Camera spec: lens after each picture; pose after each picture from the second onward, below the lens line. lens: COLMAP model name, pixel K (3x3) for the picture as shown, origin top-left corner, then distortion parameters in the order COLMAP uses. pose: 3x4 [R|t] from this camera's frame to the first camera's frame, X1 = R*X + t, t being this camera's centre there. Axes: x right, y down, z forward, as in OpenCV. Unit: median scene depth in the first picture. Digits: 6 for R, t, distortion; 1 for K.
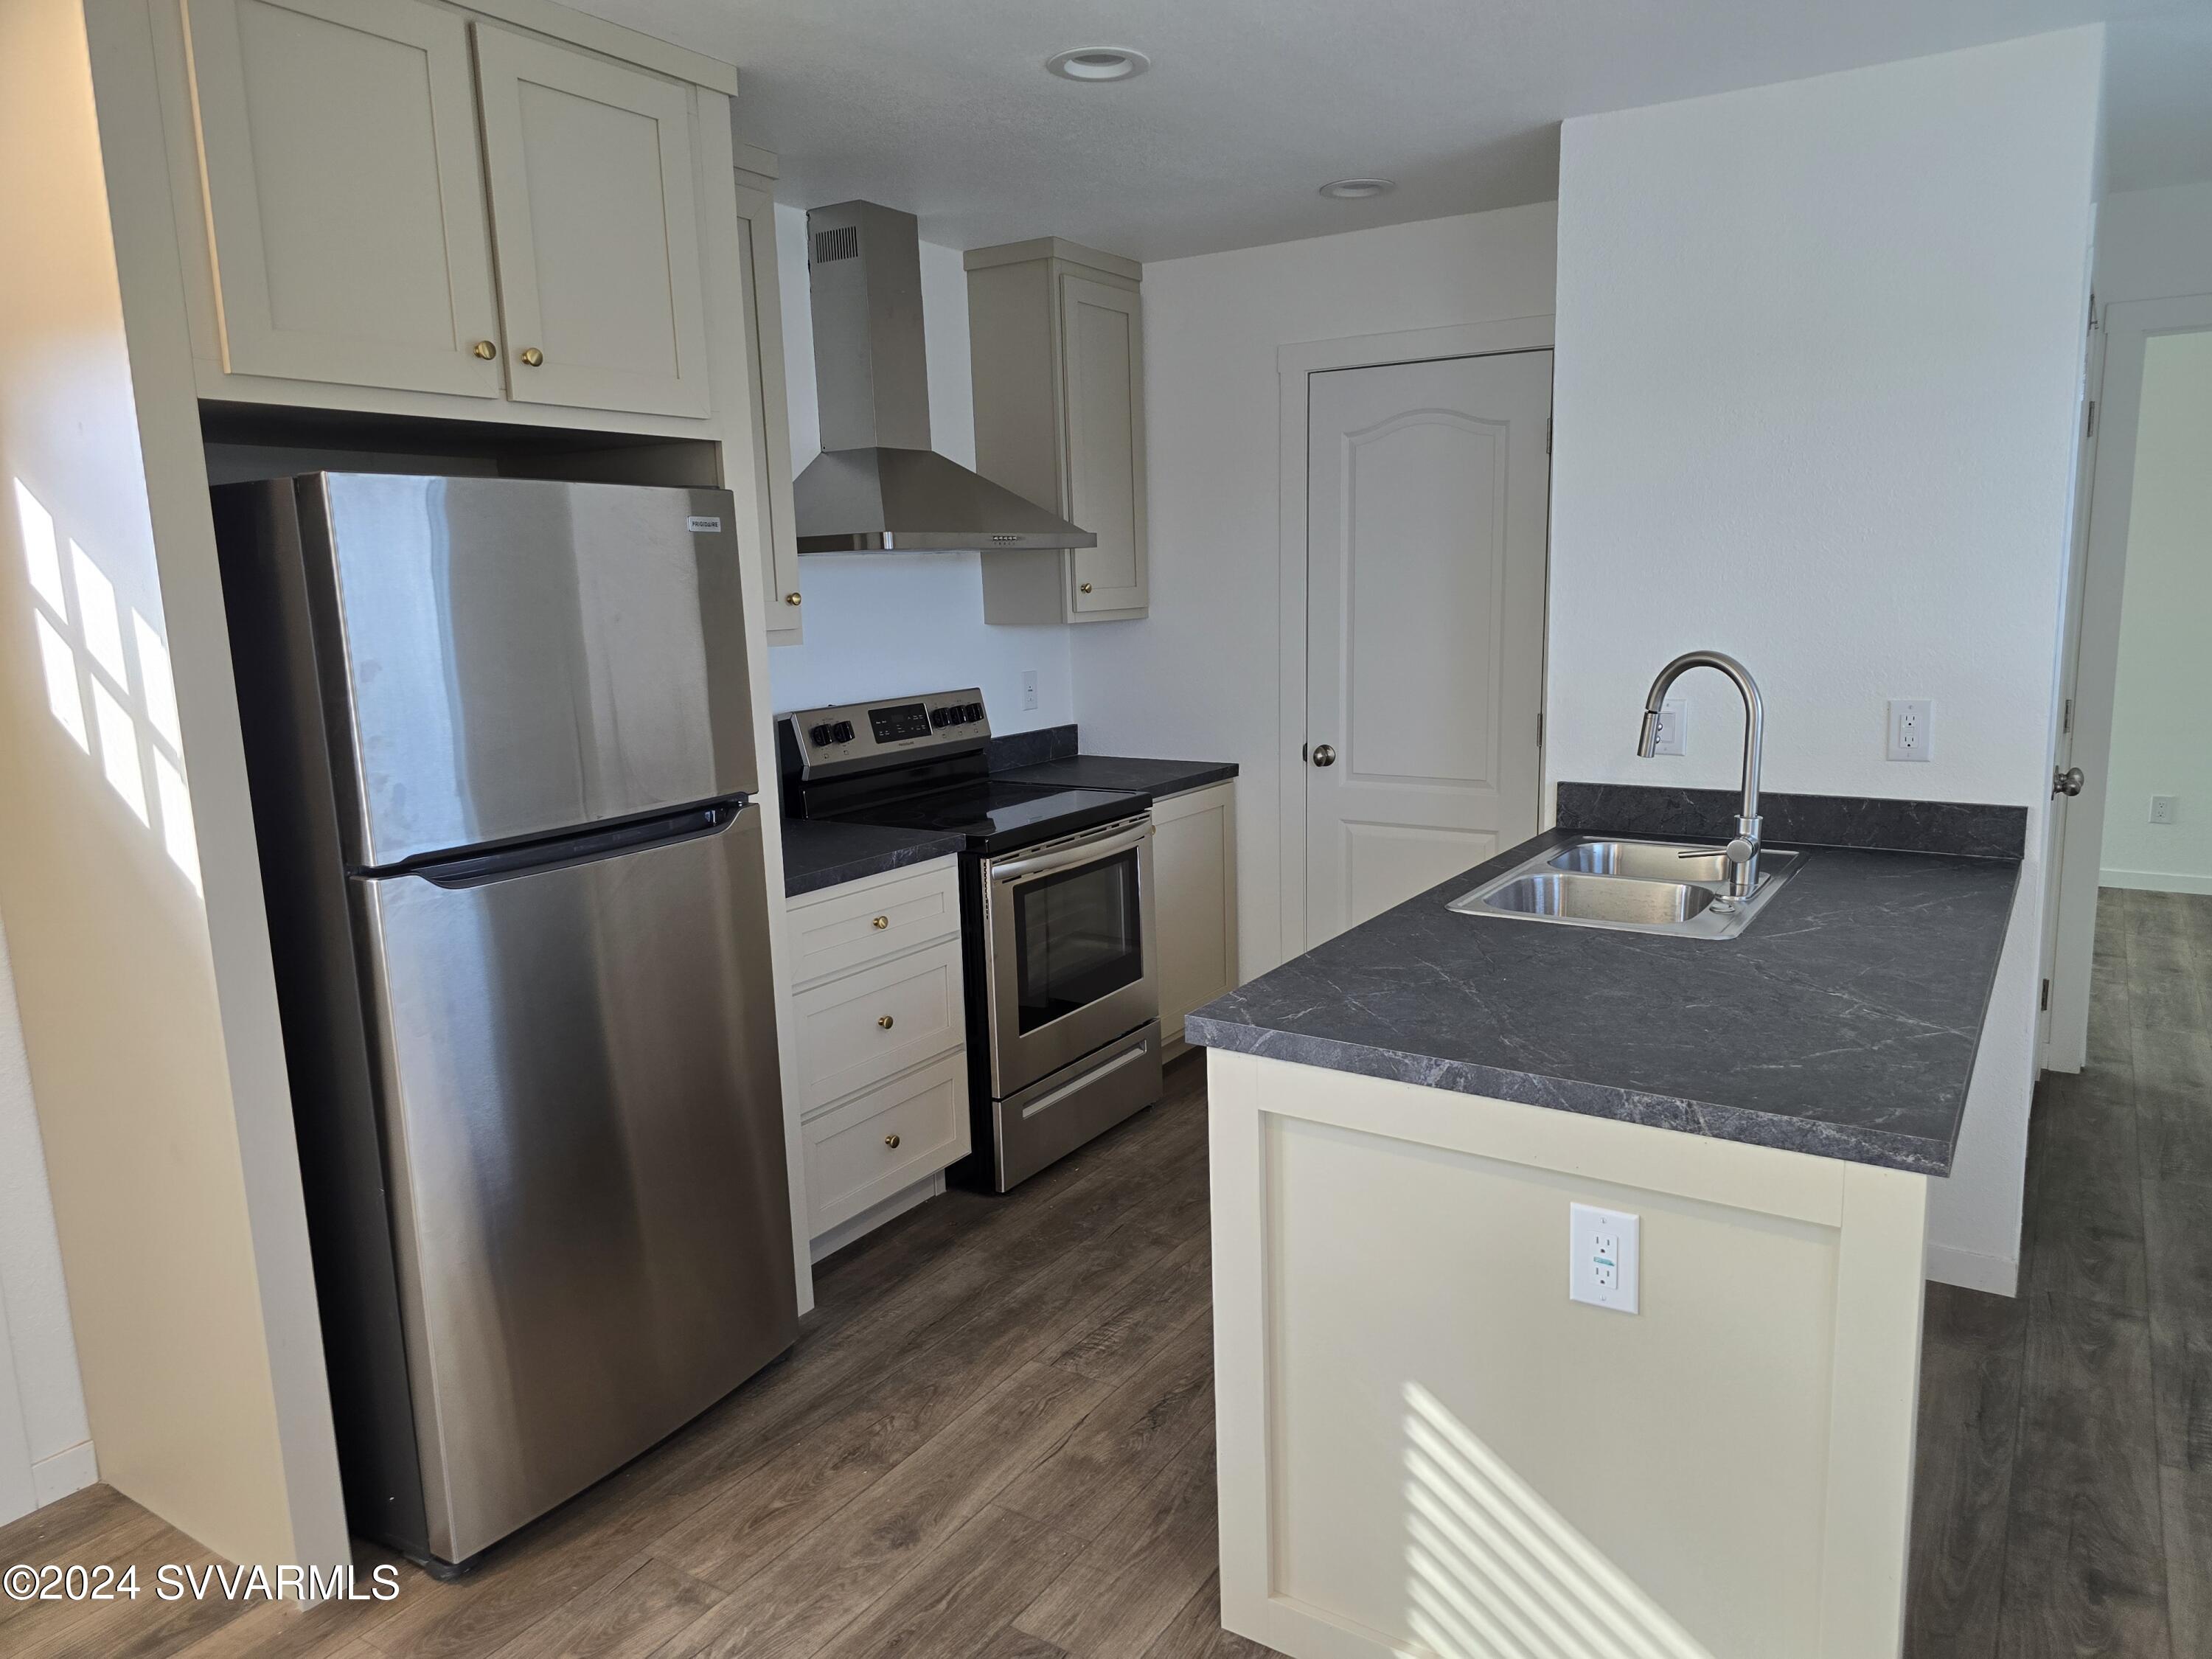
lens RADIAL K [[1508.4, 0, 1113.7], [0, 1508.4, 839.8], [0, 0, 1]] dist [0.069915, -0.041763]
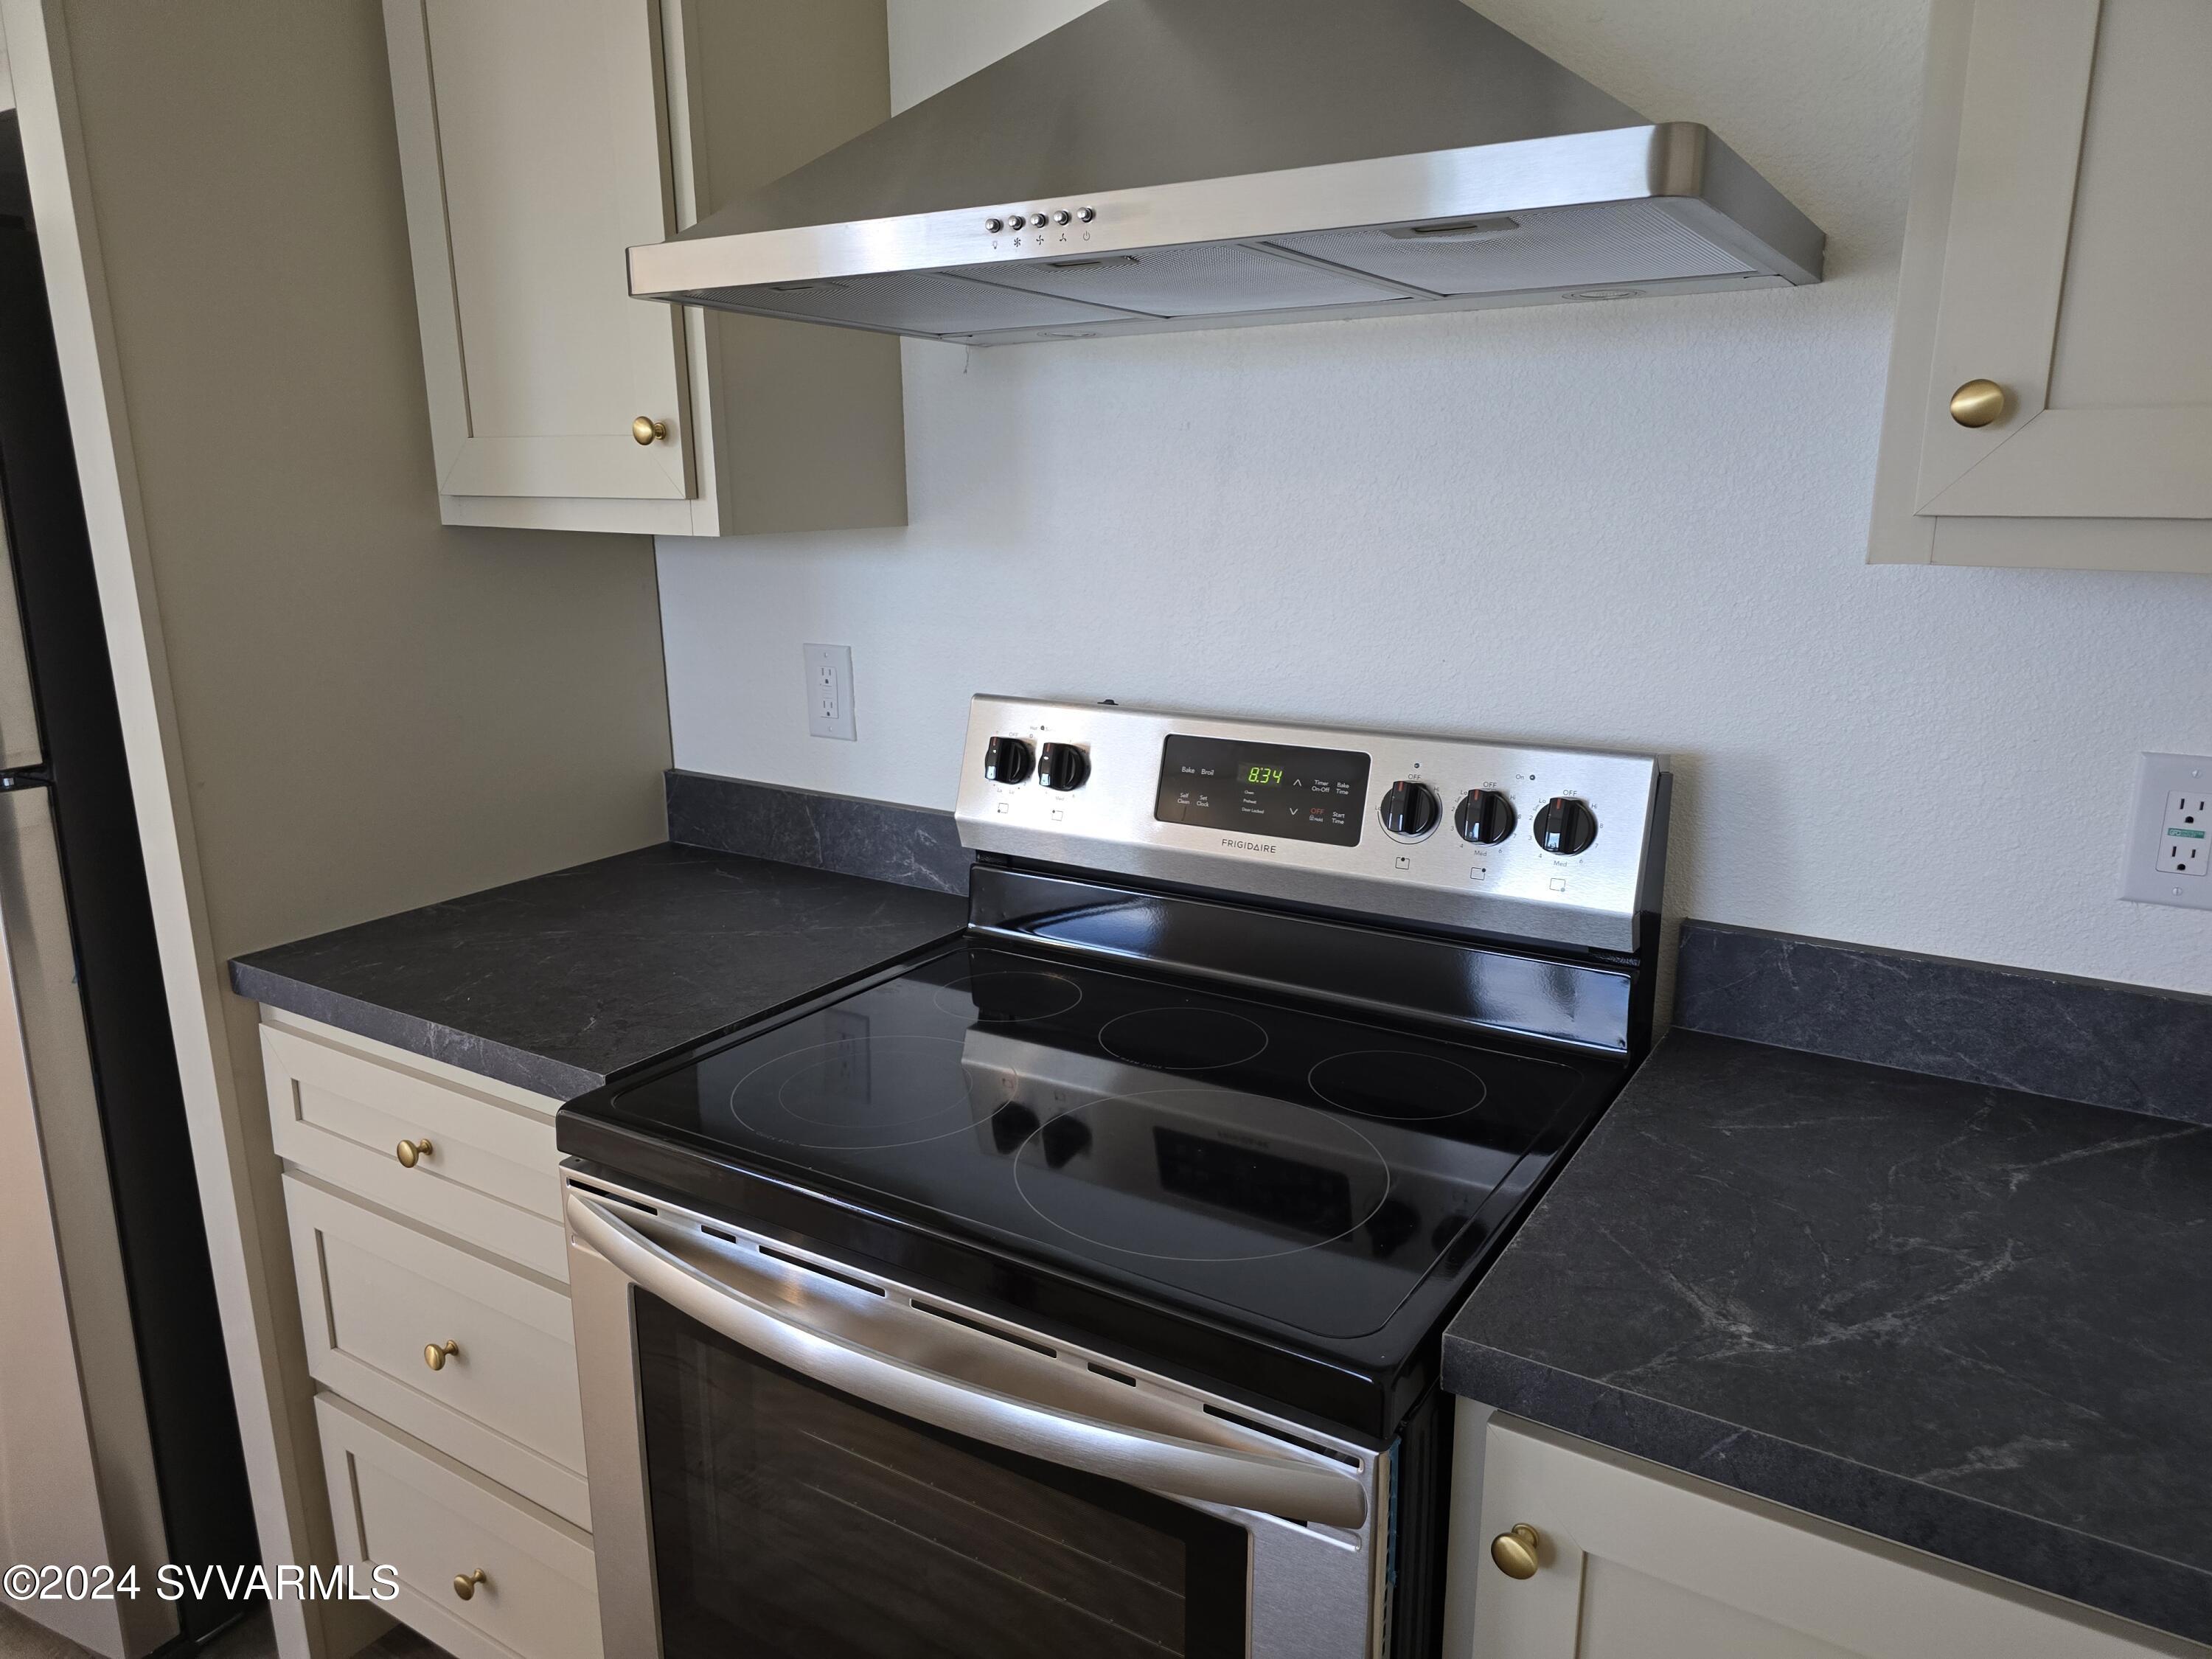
lens RADIAL K [[1508.4, 0, 1112.4], [0, 1508.4, 826.5], [0, 0, 1]] dist [0.069915, -0.041763]
pose [[0.021153, 0.259550, -0.965498, 0.319318], [-0.175383, 0.951702, 0.251999, -0.228655], [0.984273, 0.164002, 0.065652, 1.392424]]
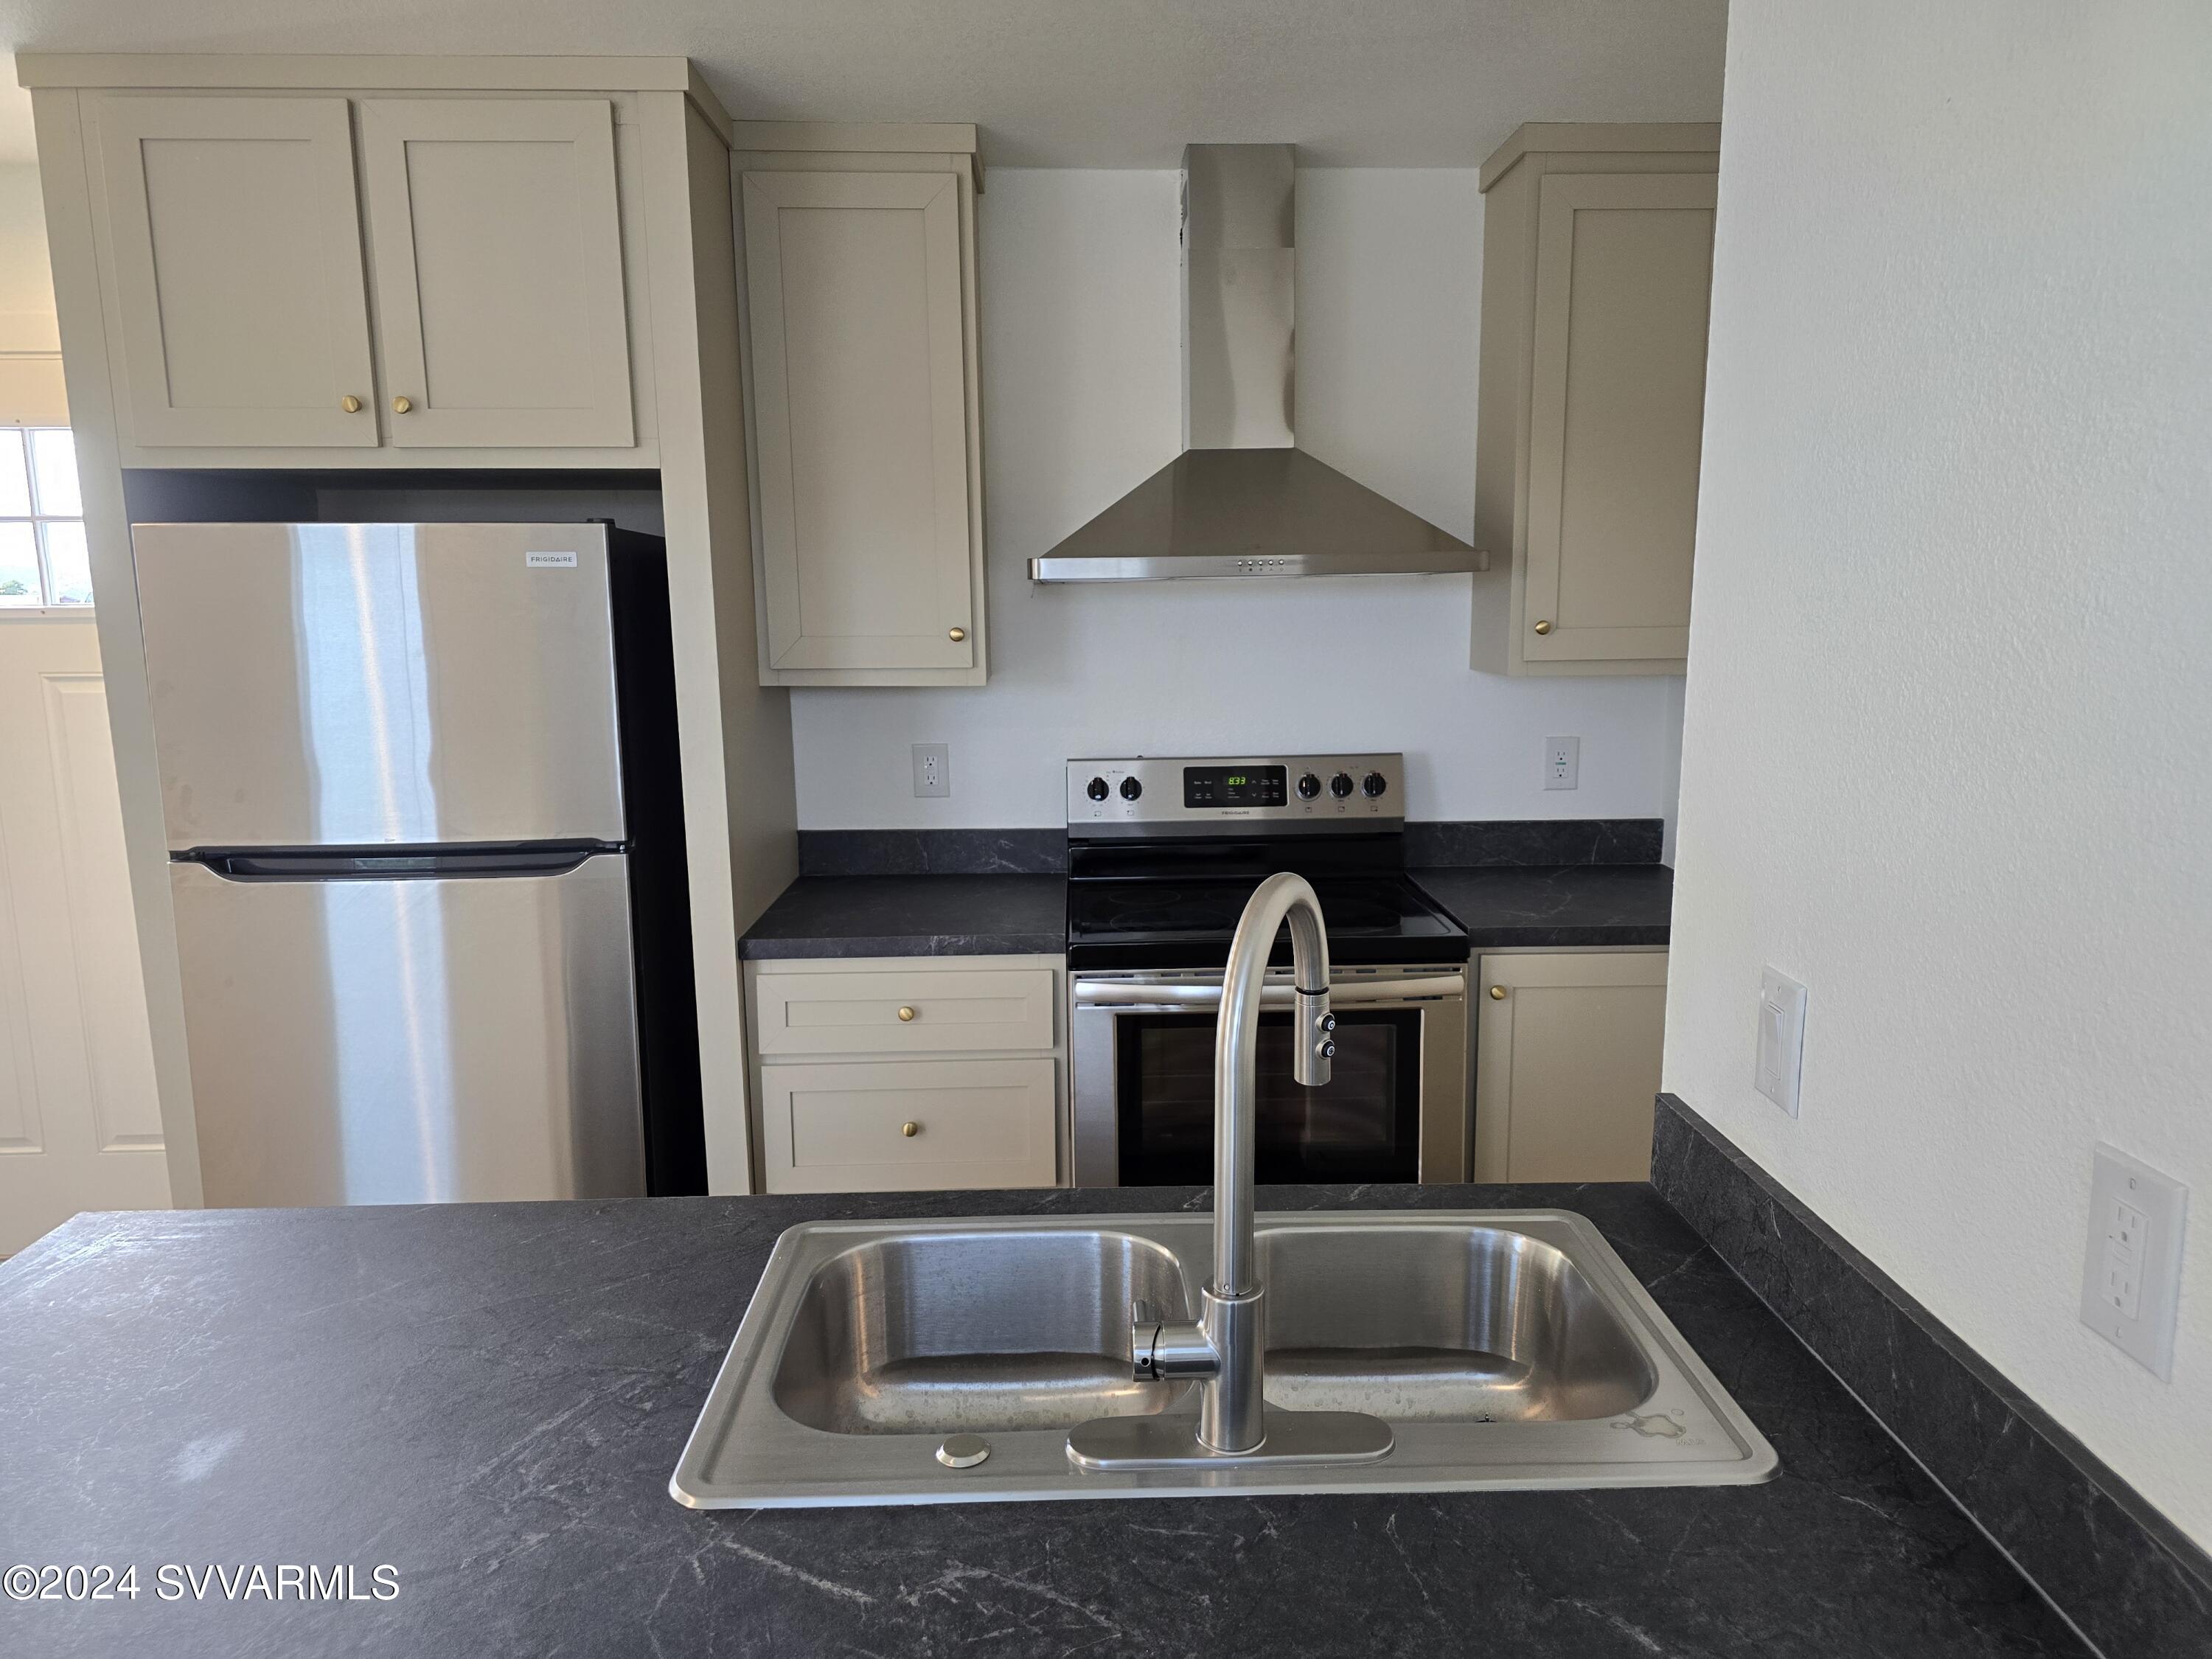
lens RADIAL K [[1508.4, 0, 1109.6], [0, 1508.4, 829.1], [0, 0, 1]] dist [0.069915, -0.041763]
pose [[0.568229, 0.154622, -0.808213, 0.707674], [-0.151206, 0.985083, 0.082151, -0.163957], [0.808859, 0.075526, 0.583132, 0.700950]]
